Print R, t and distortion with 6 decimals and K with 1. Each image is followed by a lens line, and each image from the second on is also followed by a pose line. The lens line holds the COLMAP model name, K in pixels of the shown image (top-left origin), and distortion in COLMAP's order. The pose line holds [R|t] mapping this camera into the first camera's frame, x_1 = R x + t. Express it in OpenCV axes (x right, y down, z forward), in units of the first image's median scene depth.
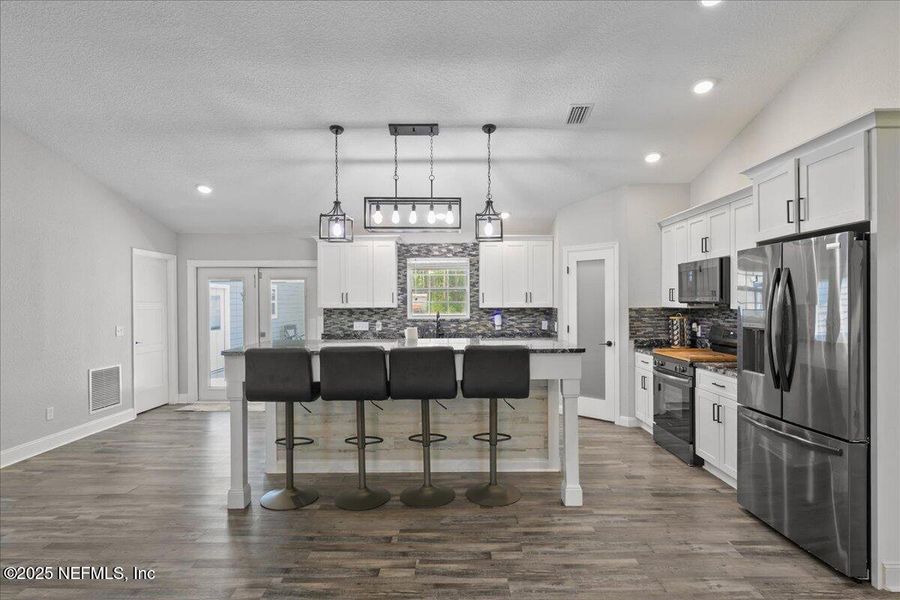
lens RADIAL K [[479.4, 0, 450.0], [0, 479.4, 300.0], [0, 0, 1]] dist [-0.001378, -0.000242]
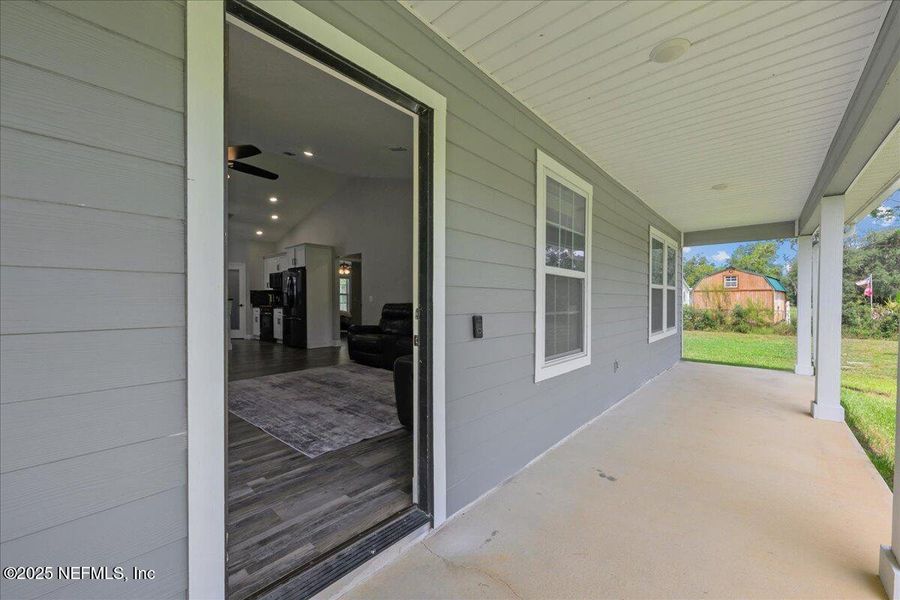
lens RADIAL K [[355.5, 0, 450.0], [0, 355.5, 300.0], [0, 0, 1]] dist [-0.001363, 0.000052]
pose [[0.657092, 0.001156, 0.753809, -0.337658], [-0.002375, 0.999997, 0.000537, 0.064615], [-0.753806, -0.002143, 0.657093, -1.002608]]
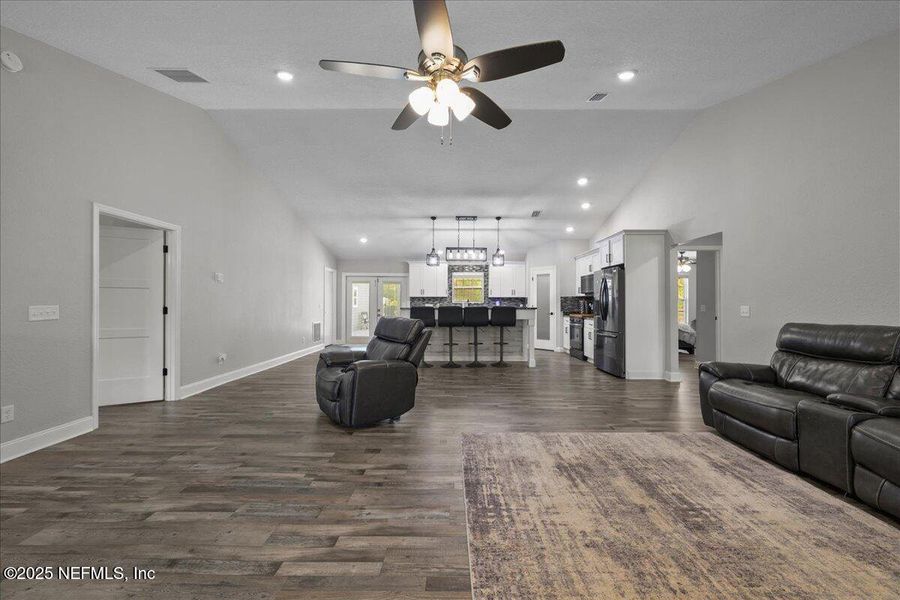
lens RADIAL K [[355.5, 0, 450.0], [0, 355.5, 300.0], [0, 0, 1]] dist [-0.001363, 0.000052]
pose [[0.999971, 0.007594, 0.000383, -0.129113], [-0.007592, 0.999961, -0.004573, 0.044899], [-0.000418, 0.004570, 0.999989, -0.622059]]
